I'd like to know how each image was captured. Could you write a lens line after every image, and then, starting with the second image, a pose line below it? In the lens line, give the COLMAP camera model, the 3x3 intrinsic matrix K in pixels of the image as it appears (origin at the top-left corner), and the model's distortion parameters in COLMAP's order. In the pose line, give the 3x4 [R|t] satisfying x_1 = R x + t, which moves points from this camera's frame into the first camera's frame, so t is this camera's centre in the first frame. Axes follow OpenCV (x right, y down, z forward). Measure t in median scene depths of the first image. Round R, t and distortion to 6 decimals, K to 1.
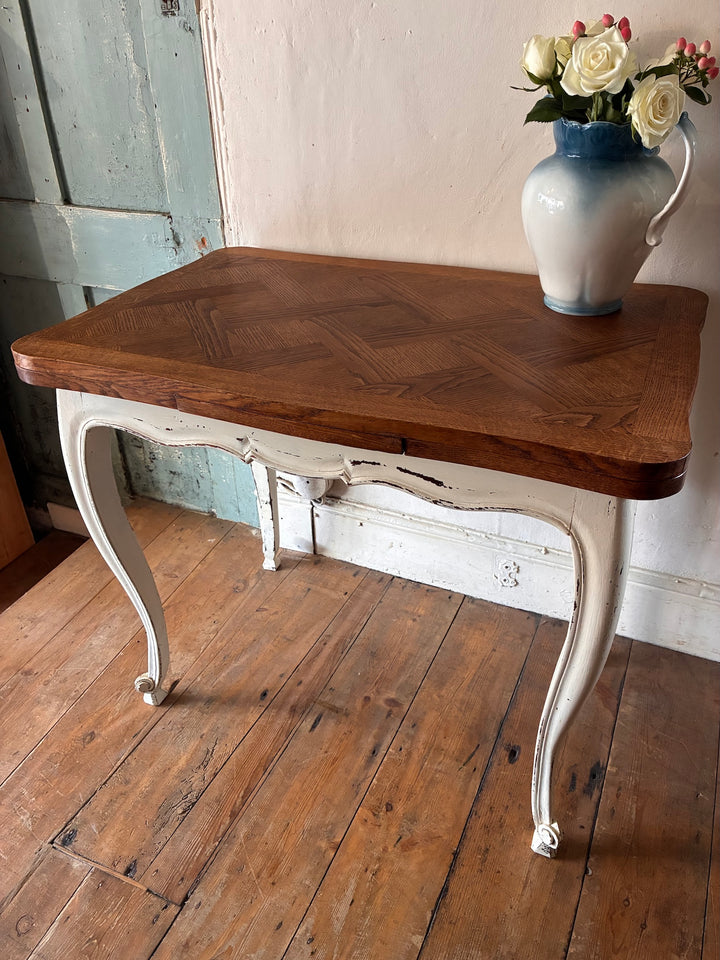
lens RADIAL K [[733.8, 0, 357.4], [0, 733.8, 481.6], [0, 0, 1]] dist [0.051982, -0.070108]
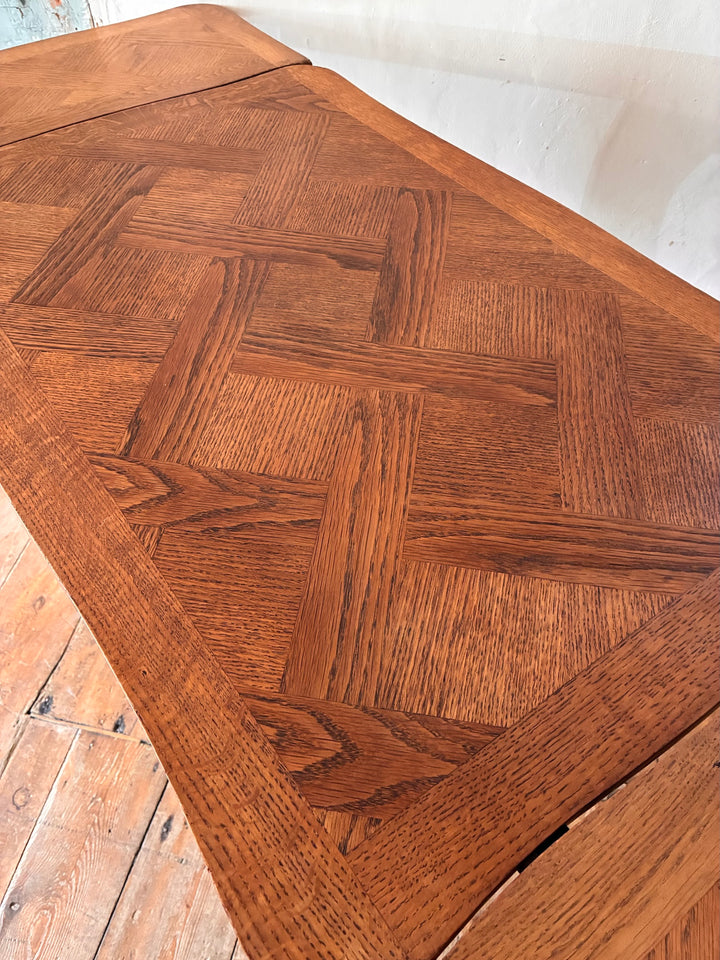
lens RADIAL K [[733.8, 0, 353.4], [0, 733.8, 485.6], [0, 0, 1]] dist [0.051982, -0.070108]
pose [[0.983667, -0.117608, 0.136262, -0.077689], [0.071741, 0.950461, 0.302451, -0.056645], [-0.165082, -0.287736, 0.943375, 0.080849]]
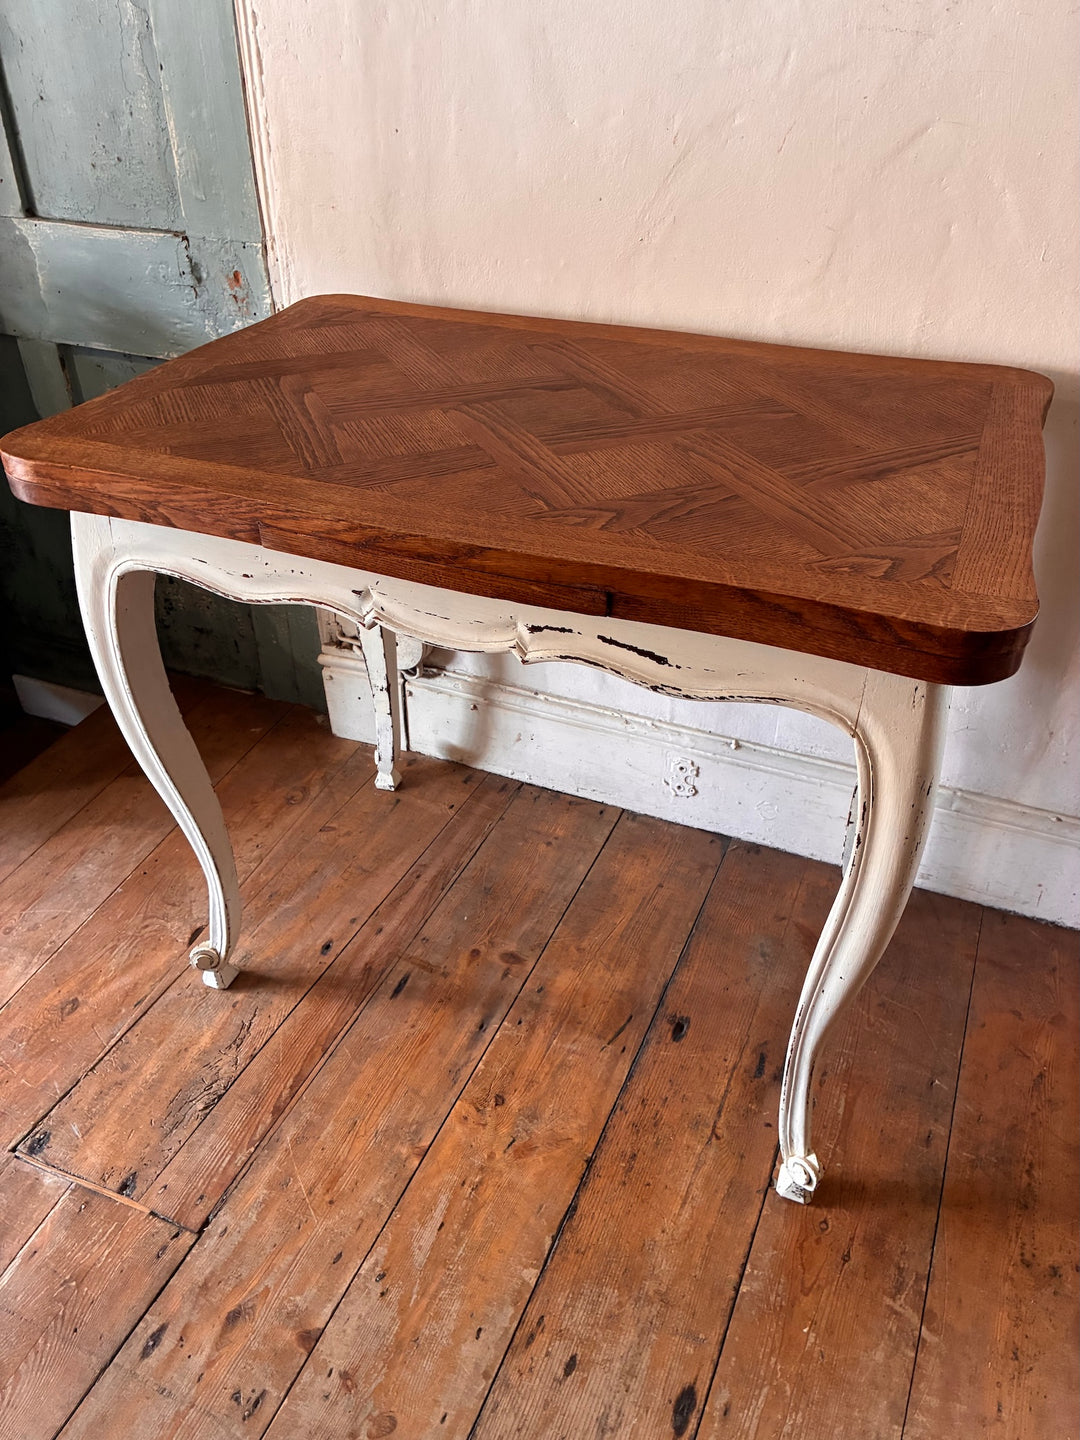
lens RADIAL K [[1100.7, 0, 533.6], [0, 1100.7, 723.9], [0, 0, 1]] dist [0.051982, -0.070108]
pose [[0.999521, 0.008178, 0.029853, 0.037109], [-0.009818, 0.998425, 0.055229, 0.021358], [-0.029354, -0.055496, 0.998027, -0.031890]]
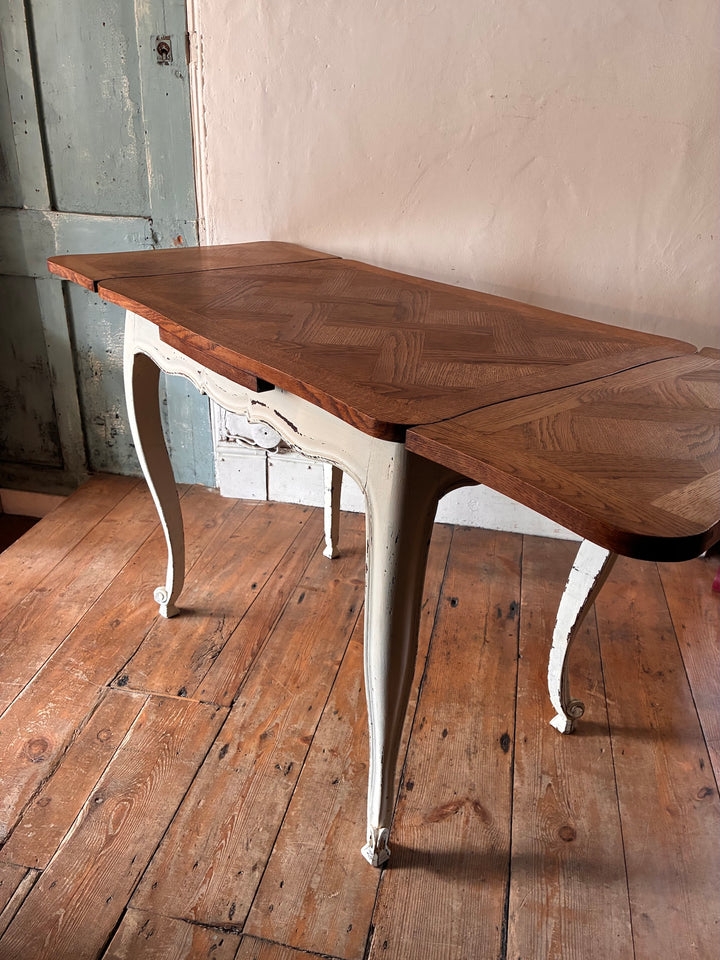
lens RADIAL K [[733.8, 0, 355.9], [0, 733.8, 478.9], [0, 0, 1]] dist [0.051982, -0.070108]
pose [[0.975603, -0.040954, 0.215688, -0.232999], [0.065148, 0.992199, -0.106285, 0.269091], [-0.209653, 0.117744, 0.970661, -0.273590]]
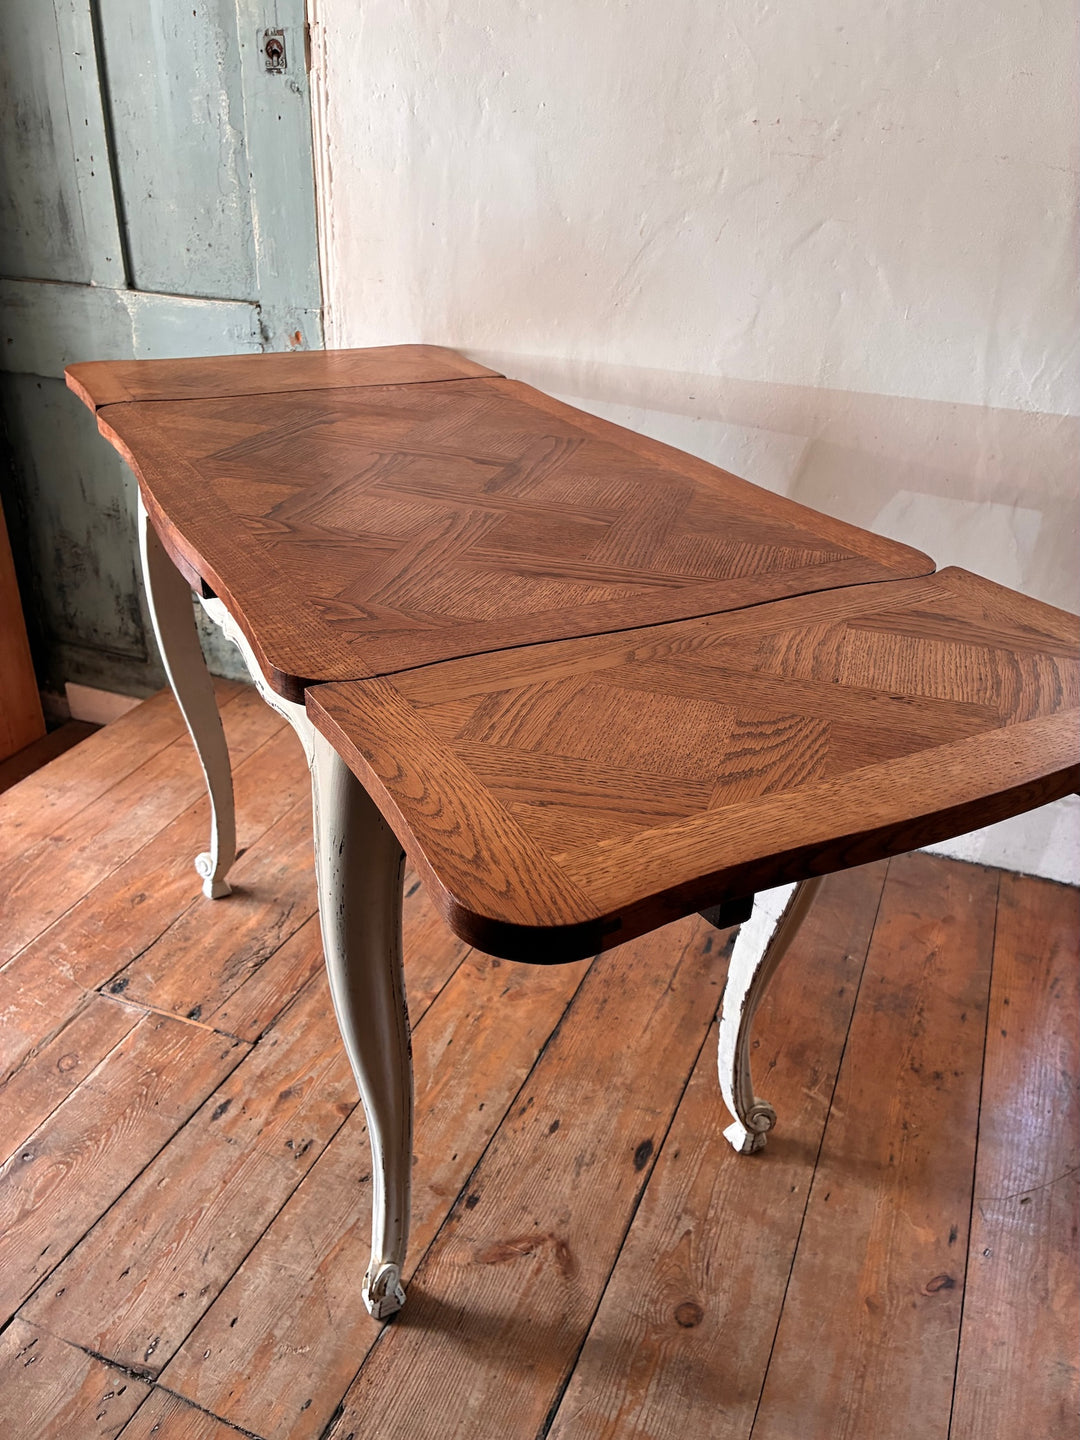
lens RADIAL K [[1100.7, 0, 533.8], [0, 1100.7, 722.7], [0, 0, 1]] dist [0.051982, -0.070108]
pose [[0.997929, 0.031804, 0.055910, 0.005028], [-0.027767, 0.997050, -0.071550, 0.227462], [-0.058020, 0.069849, 0.995869, -0.283014]]
